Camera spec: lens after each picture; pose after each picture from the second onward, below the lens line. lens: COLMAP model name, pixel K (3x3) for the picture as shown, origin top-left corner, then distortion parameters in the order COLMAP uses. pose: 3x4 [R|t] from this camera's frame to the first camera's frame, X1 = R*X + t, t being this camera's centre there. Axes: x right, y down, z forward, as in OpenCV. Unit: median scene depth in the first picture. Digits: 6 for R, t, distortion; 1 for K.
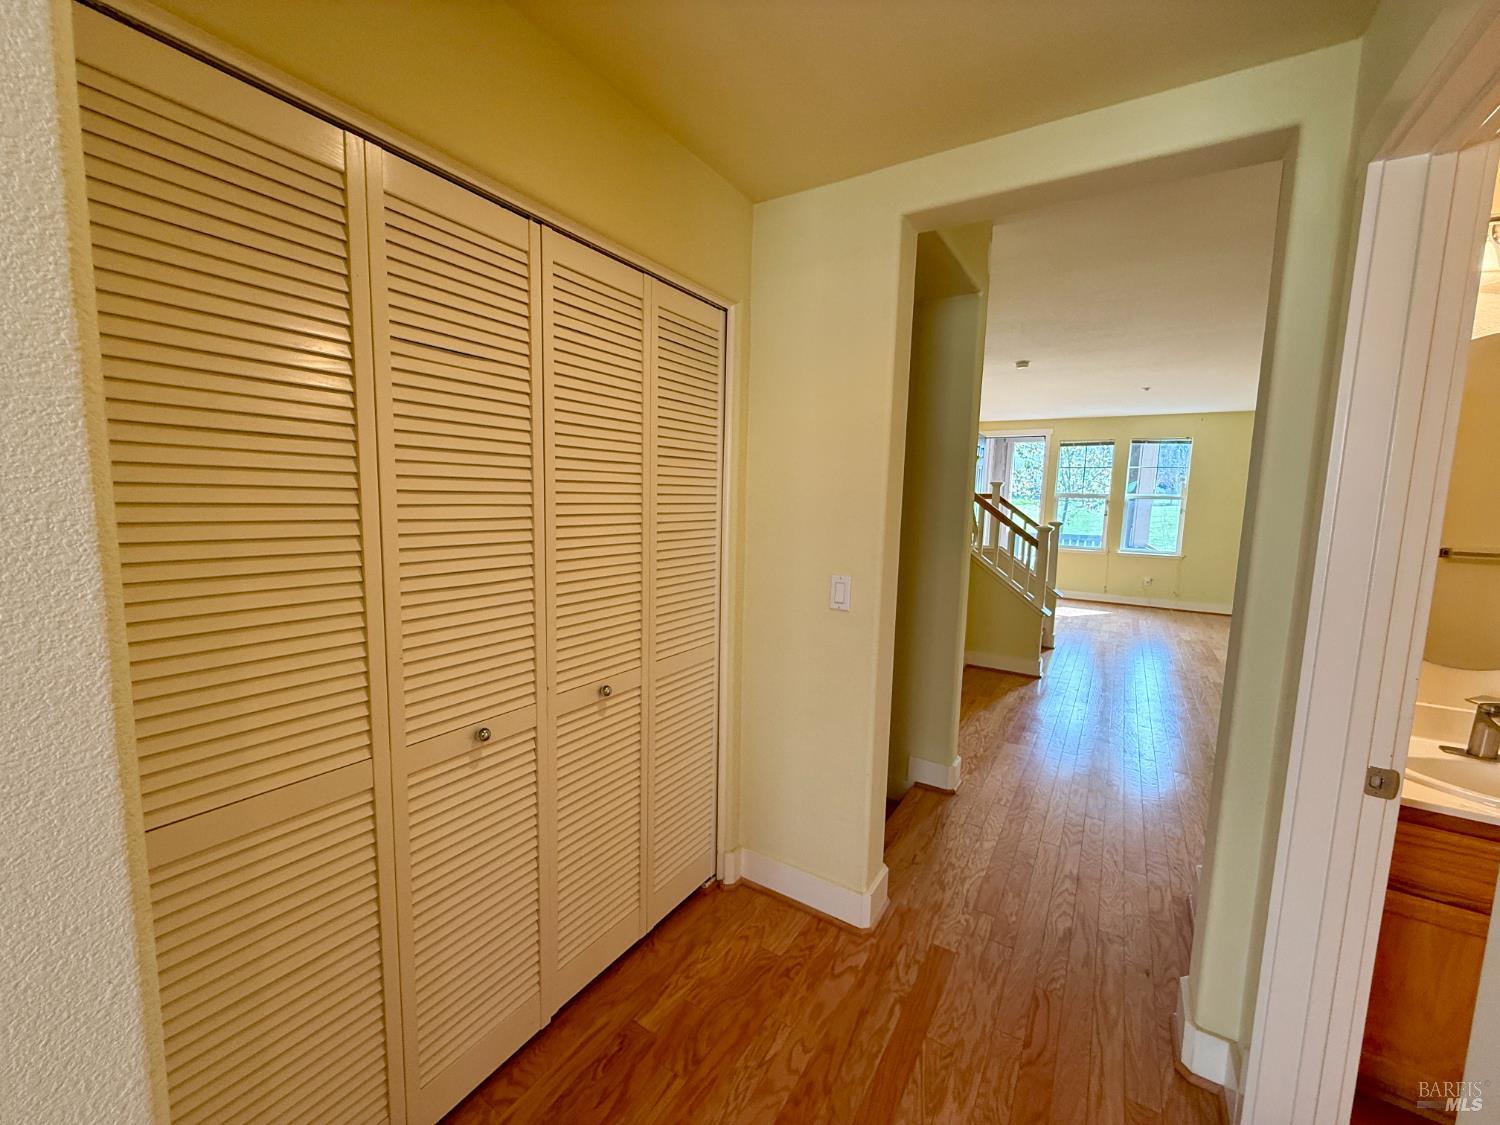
lens RADIAL K [[598.1, 0, 747.9], [0, 598.1, 561.5], [0, 0, 1]] dist [-0.000979, 0.000057]
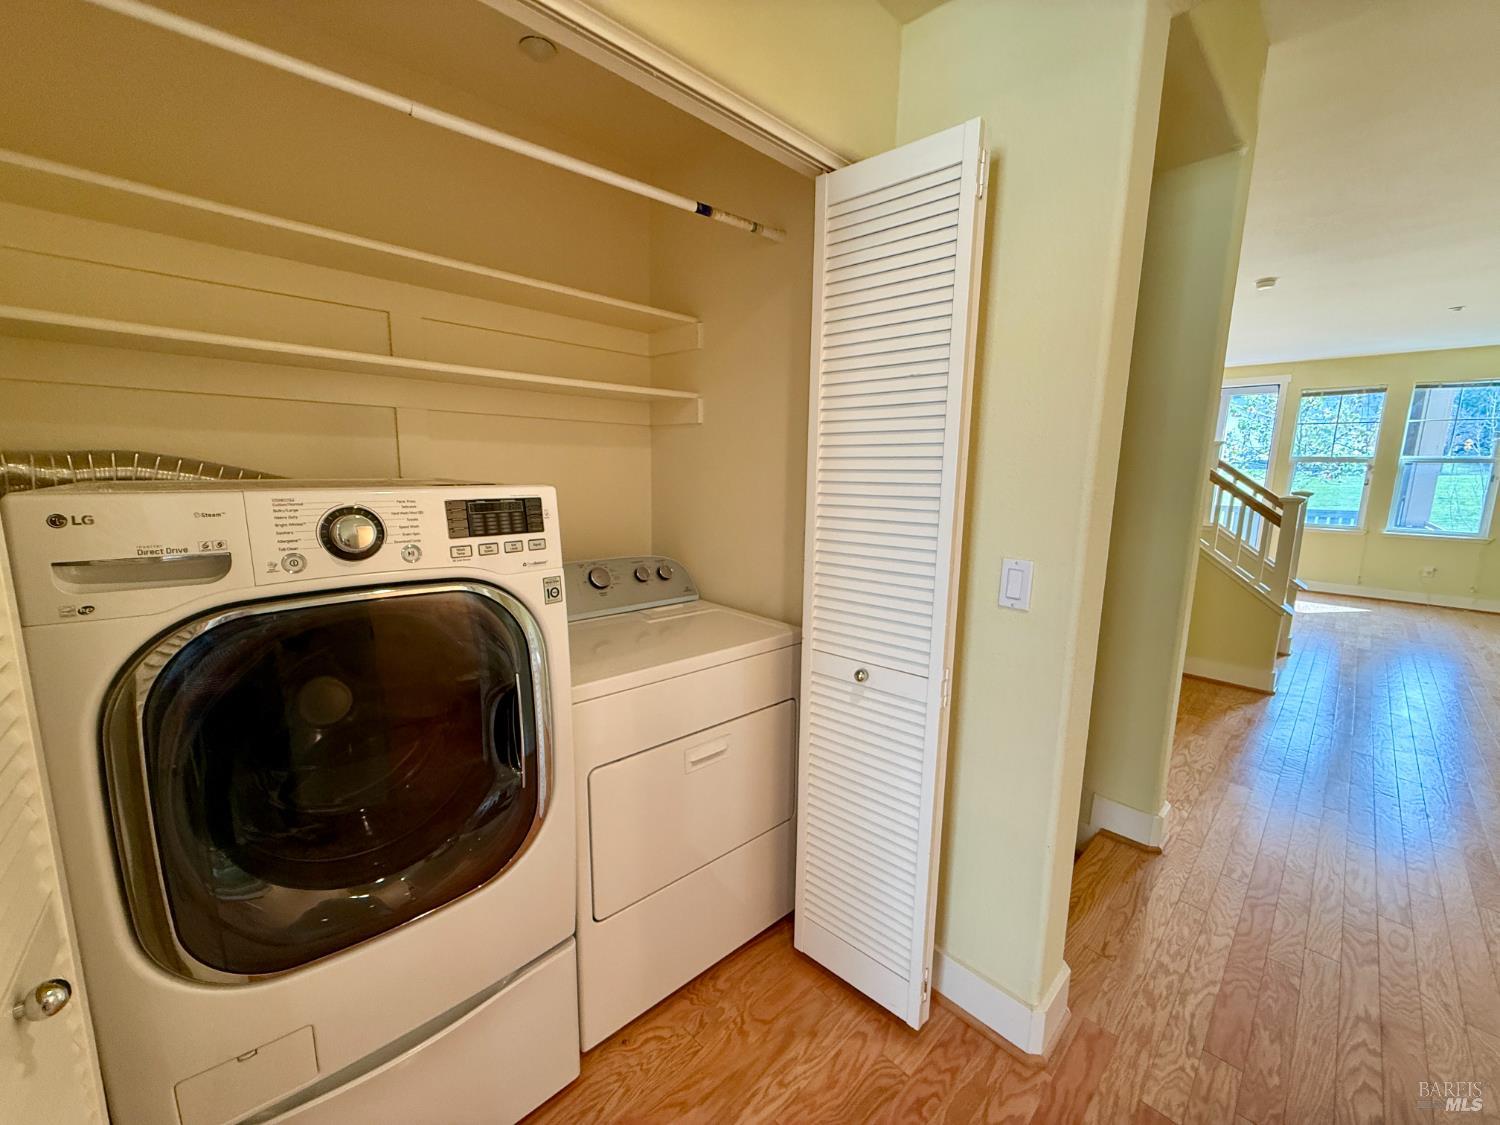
lens RADIAL K [[598.1, 0, 746.8], [0, 598.1, 561.1], [0, 0, 1]] dist [-0.000979, 0.000057]
pose [[0.971660, 0.027372, -0.234794, 0.011347], [-0.017050, 0.998801, 0.045880, -0.000459], [0.235768, -0.040576, 0.970962, 0.199551]]
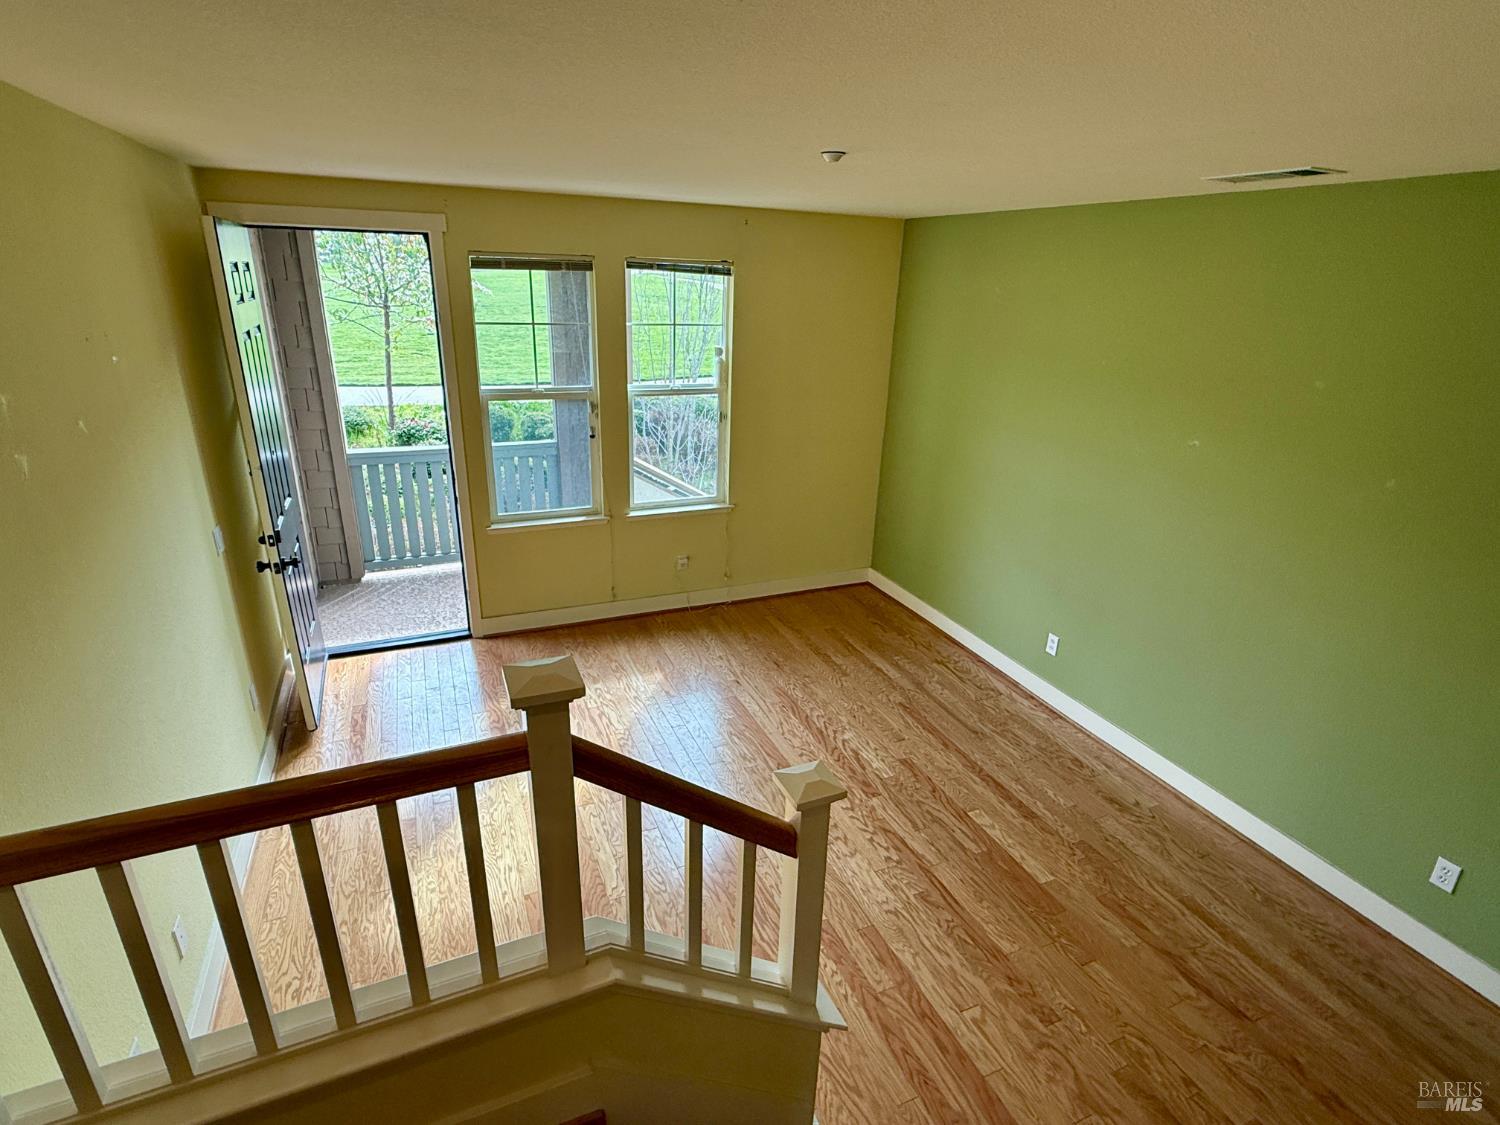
lens RADIAL K [[761.0, 0, 742.1], [0, 761.0, 561.4], [0, 0, 1]] dist [0.003392, -0.000025]
pose [[0.569430, -0.301141, 0.764894, 0.721126], [0.072404, 0.945240, 0.318242, -0.574707], [-0.818845, -0.125836, 0.560052, 2.074527]]
